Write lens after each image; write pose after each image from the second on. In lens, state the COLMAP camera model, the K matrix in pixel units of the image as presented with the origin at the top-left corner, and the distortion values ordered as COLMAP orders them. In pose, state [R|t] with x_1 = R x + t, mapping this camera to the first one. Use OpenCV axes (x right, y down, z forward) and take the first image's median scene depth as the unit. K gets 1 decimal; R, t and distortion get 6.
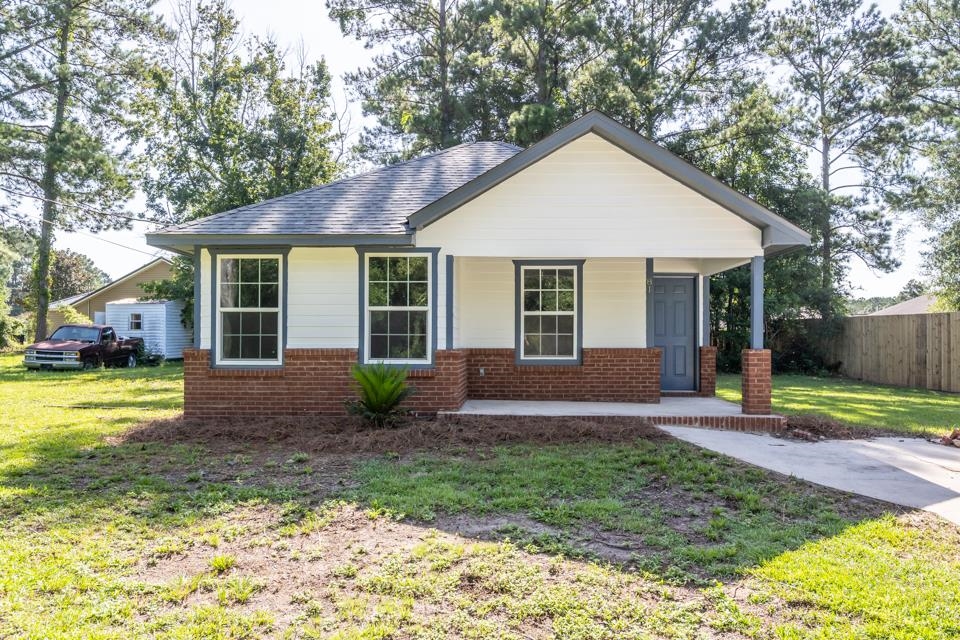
lens RADIAL K [[744.2, 0, 480.7], [0, 744.2, 338.4], [0, 0, 1]] dist [-0.003252, -0.003970]
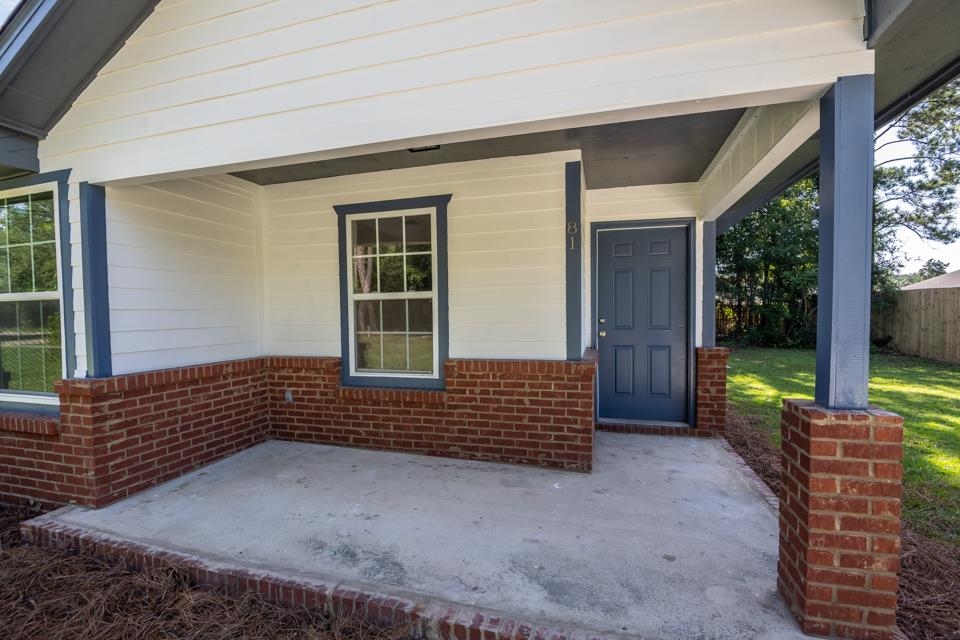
lens RADIAL K [[440.3, 0, 477.2], [0, 440.3, 330.2], [0, 0, 1]] dist [-0.002842, -0.011590]
pose [[0.965796, -0.003843, -0.259273, 0.241935], [0.015429, 0.998970, 0.042664, -0.021311], [0.258842, -0.045205, 0.964861, 0.695166]]
